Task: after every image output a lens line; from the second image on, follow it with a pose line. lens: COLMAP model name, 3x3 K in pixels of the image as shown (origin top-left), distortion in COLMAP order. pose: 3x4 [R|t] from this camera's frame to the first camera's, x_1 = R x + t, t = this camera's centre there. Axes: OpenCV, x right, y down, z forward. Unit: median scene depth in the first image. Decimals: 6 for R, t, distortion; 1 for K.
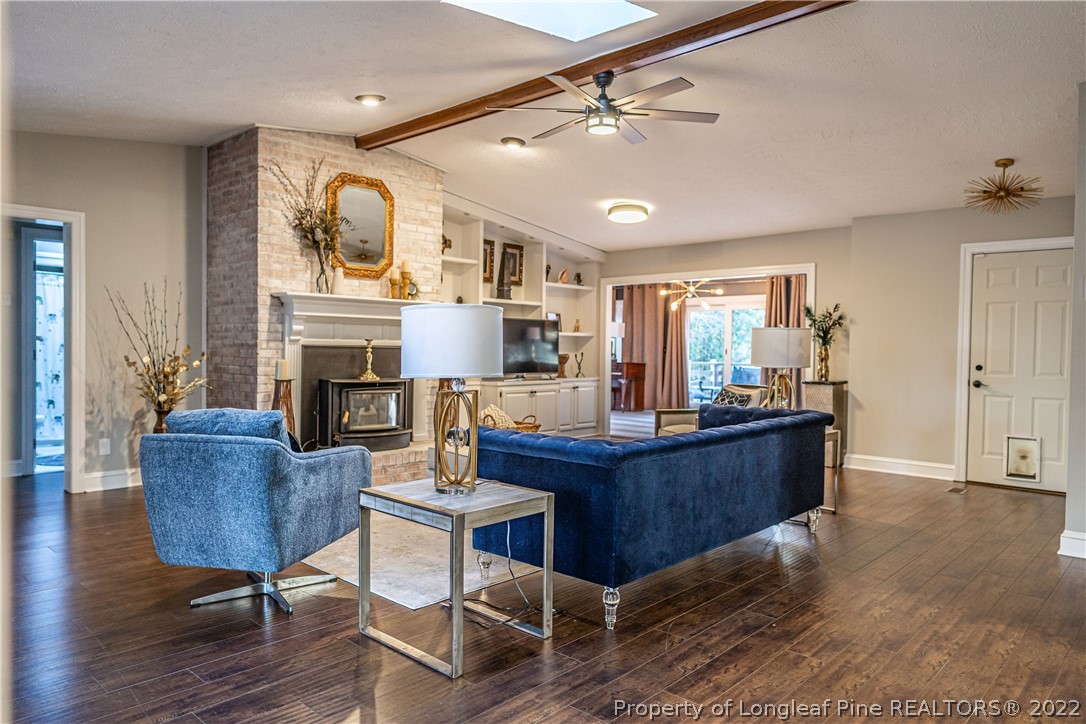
lens RADIAL K [[731.9, 0, 542.7], [0, 731.9, 362.2], [0, 0, 1]] dist [-0.007127, 0.001958]
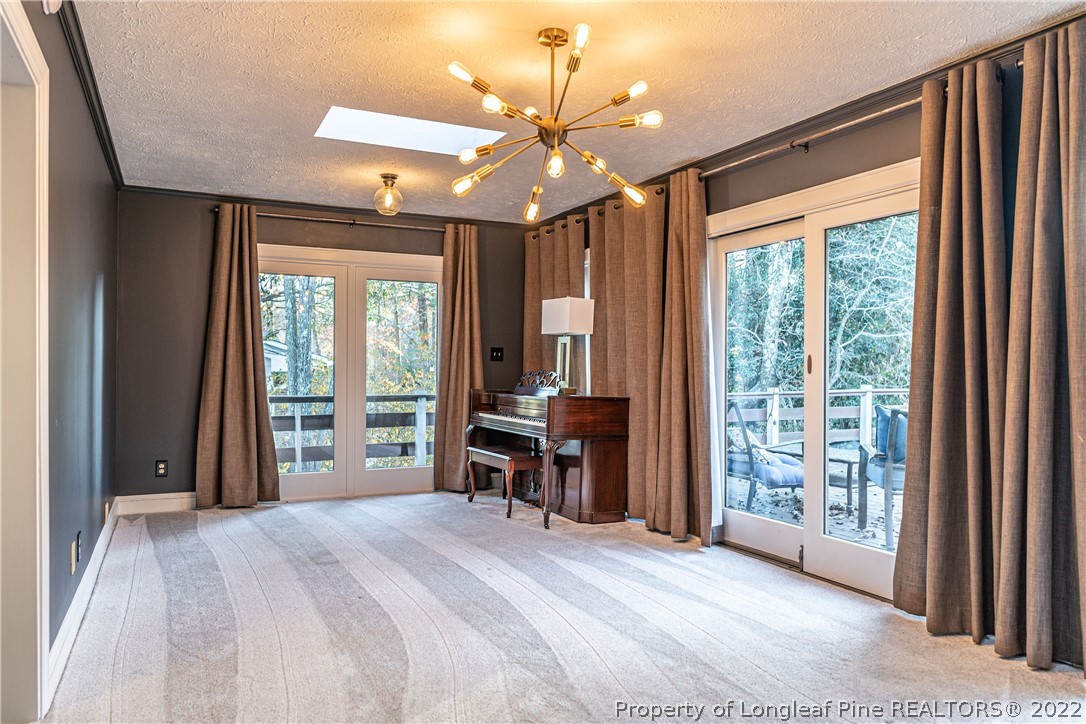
lens RADIAL K [[731.9, 0, 543.0], [0, 731.9, 364.2], [0, 0, 1]] dist [-0.007127, 0.001958]
pose [[0.936056, -0.014184, -0.351565, 0.227167], [0.004765, 0.999607, -0.027643, -0.004984], [0.351819, 0.024200, 0.935755, 0.592839]]
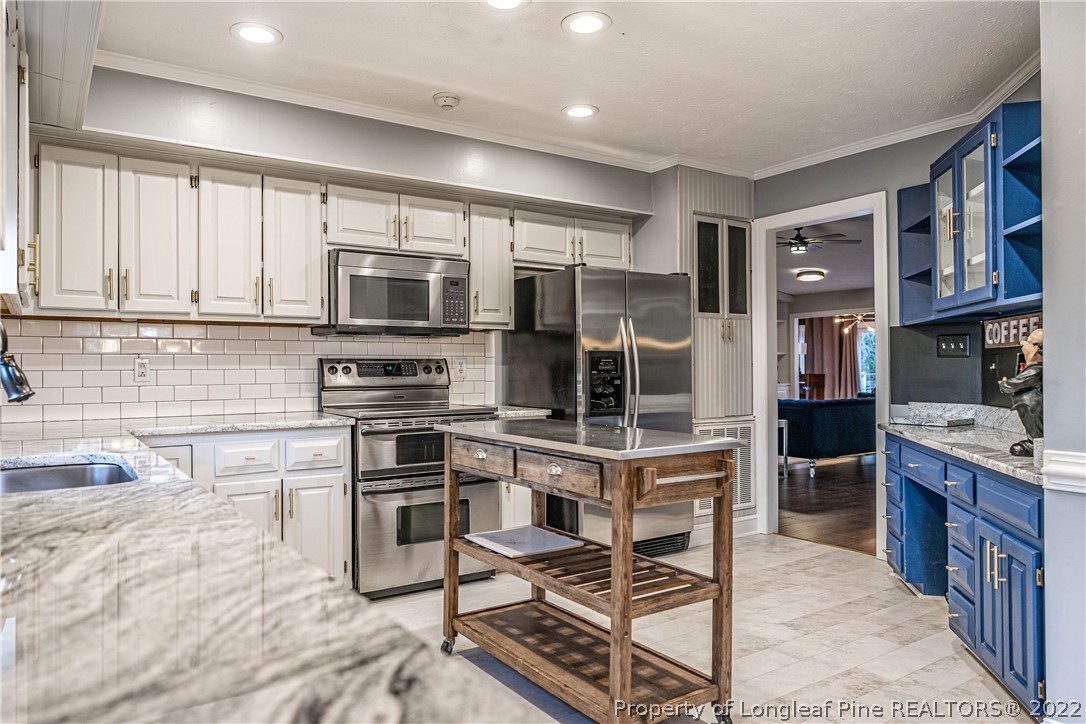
lens RADIAL K [[731.9, 0, 541.7], [0, 731.9, 359.4], [0, 0, 1]] dist [-0.007127, 0.001958]
pose [[0.973545, -0.020961, -0.227534, -0.062519], [0.014181, 0.999407, -0.031393, 0.010097], [0.228057, 0.027335, 0.973264, -0.443962]]
